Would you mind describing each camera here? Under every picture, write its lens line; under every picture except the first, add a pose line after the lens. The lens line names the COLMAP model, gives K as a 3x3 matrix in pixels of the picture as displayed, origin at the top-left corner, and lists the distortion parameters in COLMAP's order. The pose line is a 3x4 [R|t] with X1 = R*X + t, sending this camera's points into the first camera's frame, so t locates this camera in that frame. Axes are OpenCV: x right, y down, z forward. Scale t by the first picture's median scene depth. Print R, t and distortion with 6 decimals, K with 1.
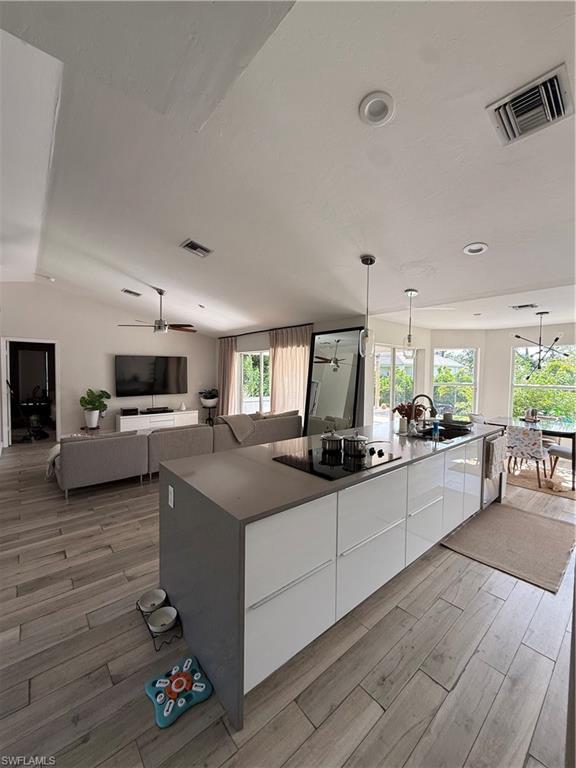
lens RADIAL K [[305.7, 0, 286.3], [0, 305.7, 384.3], [0, 0, 1]] dist [0.001095, -0.000047]
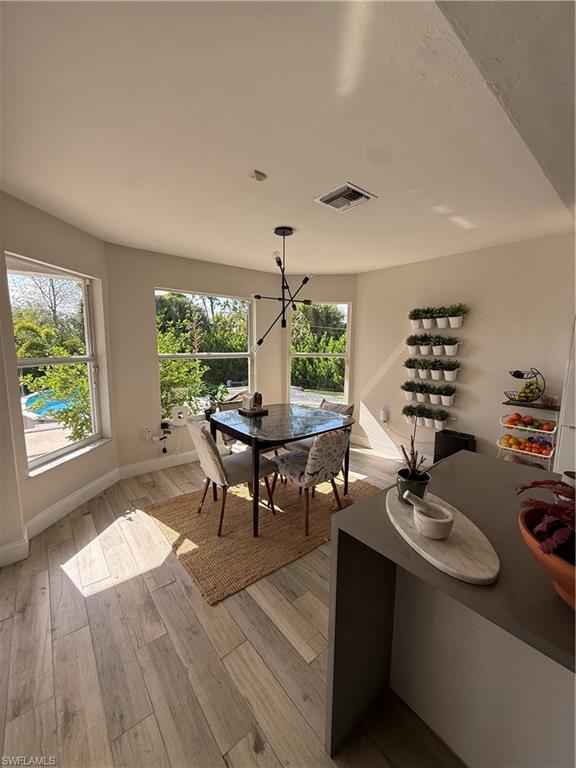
lens RADIAL K [[305.7, 0, 288.7], [0, 305.7, 382.9], [0, 0, 1]] dist [0.001095, -0.000047]
pose [[0.021055, -0.133695, 0.990799, 0.159717], [0.034041, 0.990540, 0.132937, -0.015080], [-0.999199, 0.030928, 0.025407, 0.730309]]
